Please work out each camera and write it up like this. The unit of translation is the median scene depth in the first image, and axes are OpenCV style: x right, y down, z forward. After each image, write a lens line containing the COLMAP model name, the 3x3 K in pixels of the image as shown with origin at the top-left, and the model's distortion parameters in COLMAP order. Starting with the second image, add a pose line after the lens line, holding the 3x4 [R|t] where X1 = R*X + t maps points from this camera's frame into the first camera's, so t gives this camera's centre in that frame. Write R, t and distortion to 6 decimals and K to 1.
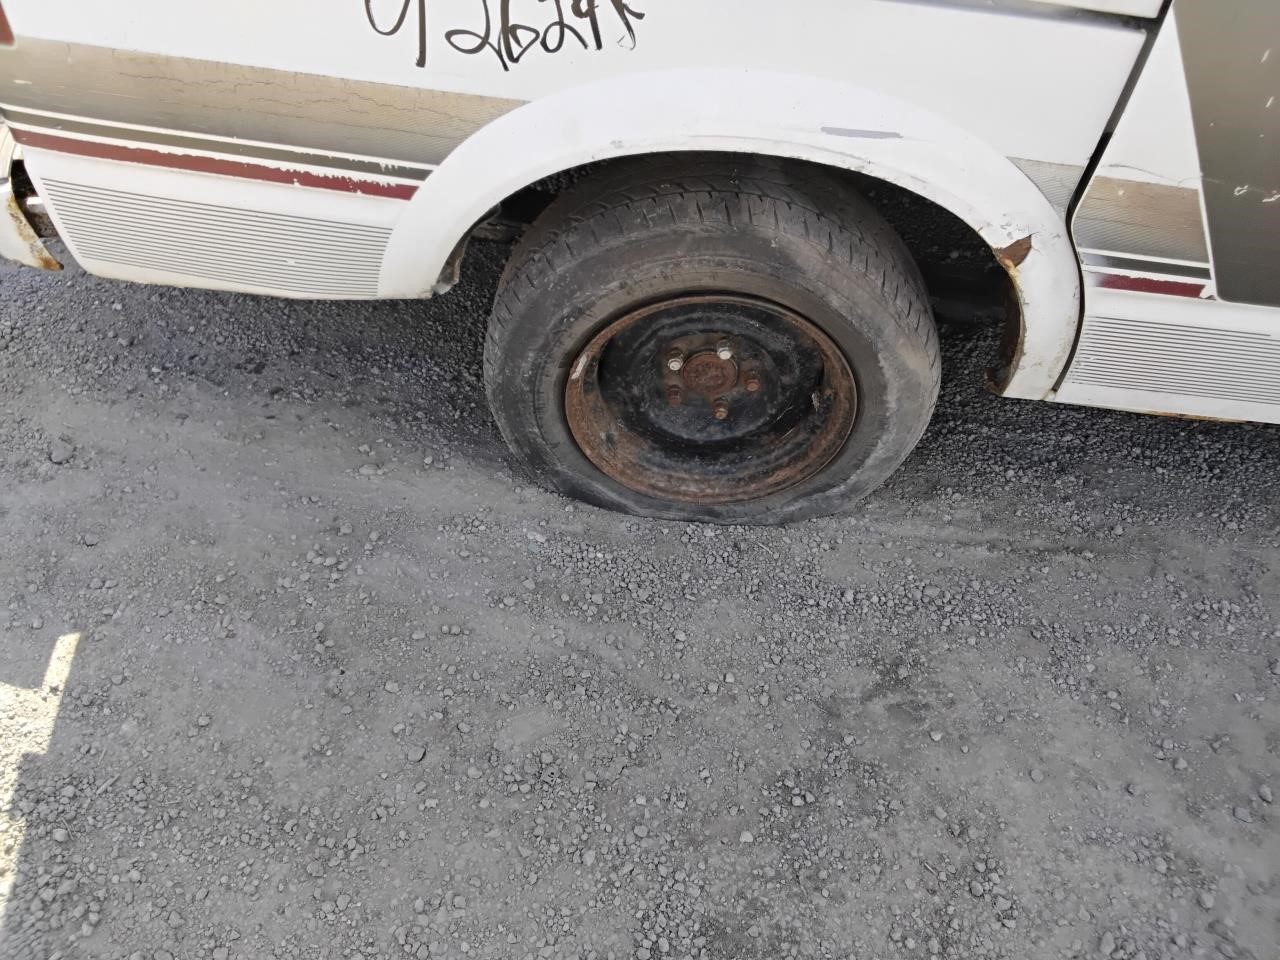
lens RADIAL K [[1013.2, 0, 640.0], [0, 1013.2, 480.0], [0, 0, 1]] dist [0.087576, -0.139705]
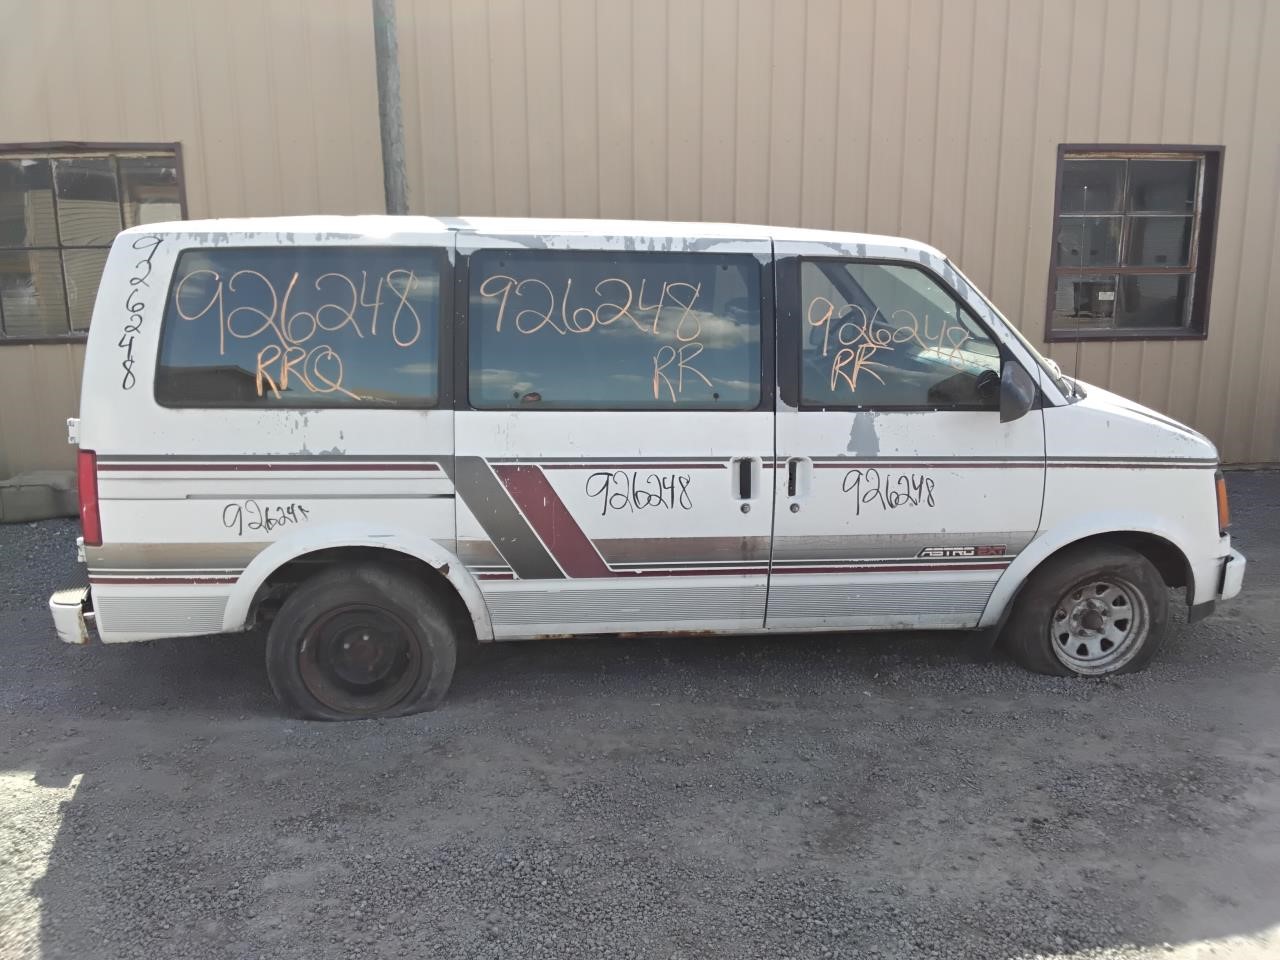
lens RADIAL K [[1013.2, 0, 640.0], [0, 1013.2, 480.0], [0, 0, 1]] dist [0.087576, -0.139705]
pose [[0.982217, -0.105724, 0.155150, 0.442630], [0.175503, 0.810579, -0.558713, 1.209583], [-0.066692, 0.576007, 0.814720, -1.481368]]
